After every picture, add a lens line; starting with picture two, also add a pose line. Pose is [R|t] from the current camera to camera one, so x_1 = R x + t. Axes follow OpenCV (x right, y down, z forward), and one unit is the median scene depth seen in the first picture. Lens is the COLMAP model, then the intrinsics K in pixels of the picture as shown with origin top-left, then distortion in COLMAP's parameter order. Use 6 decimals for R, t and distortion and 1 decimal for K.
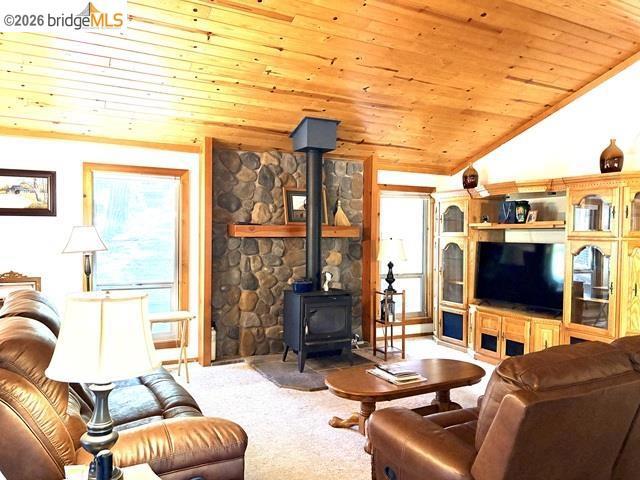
lens RADIAL K [[487.7, 0, 317.8], [0, 487.7, 242.3], [0, 0, 1]] dist [0.035638, -0.029890]
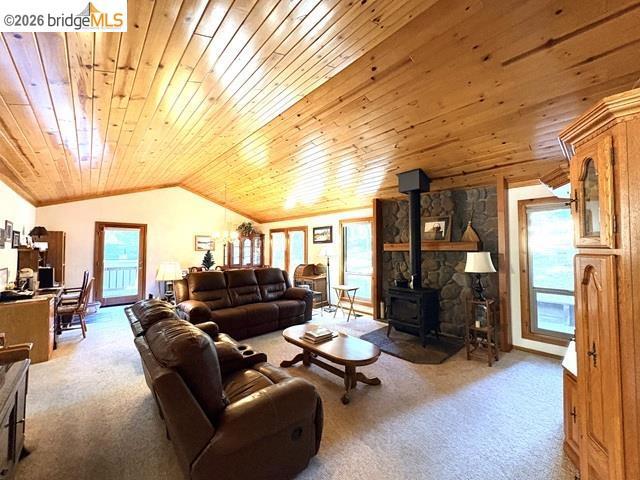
lens RADIAL K [[256.5, 0, 318.2], [0, 256.5, 238.5], [0, 0, 1]] dist [-0.001087, 0.000935]
pose [[0.248210, -0.049648, -0.967433, 0.734822], [-0.008190, 0.998543, -0.053346, -0.004020], [0.968672, 0.021164, 0.247442, 0.585029]]
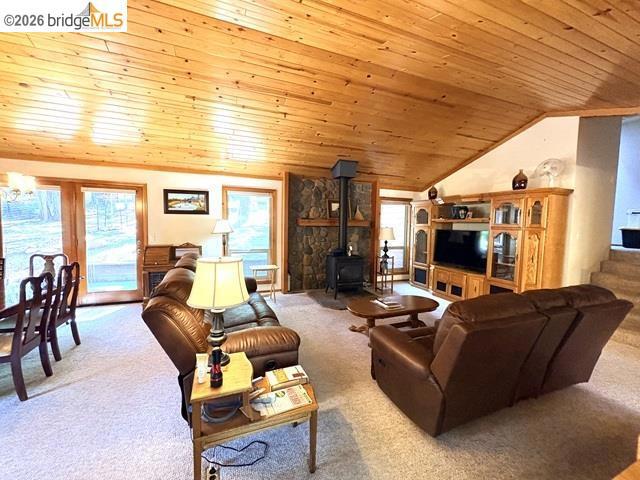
lens RADIAL K [[256.5, 0, 319.1], [0, 256.5, 238.8], [0, 0, 1]] dist [-0.001087, 0.000935]
pose [[0.993906, 0.013336, -0.109421, 0.009116], [-0.008789, 0.999082, 0.041939, -0.003173], [0.109880, -0.040722, 0.993110, 0.040514]]
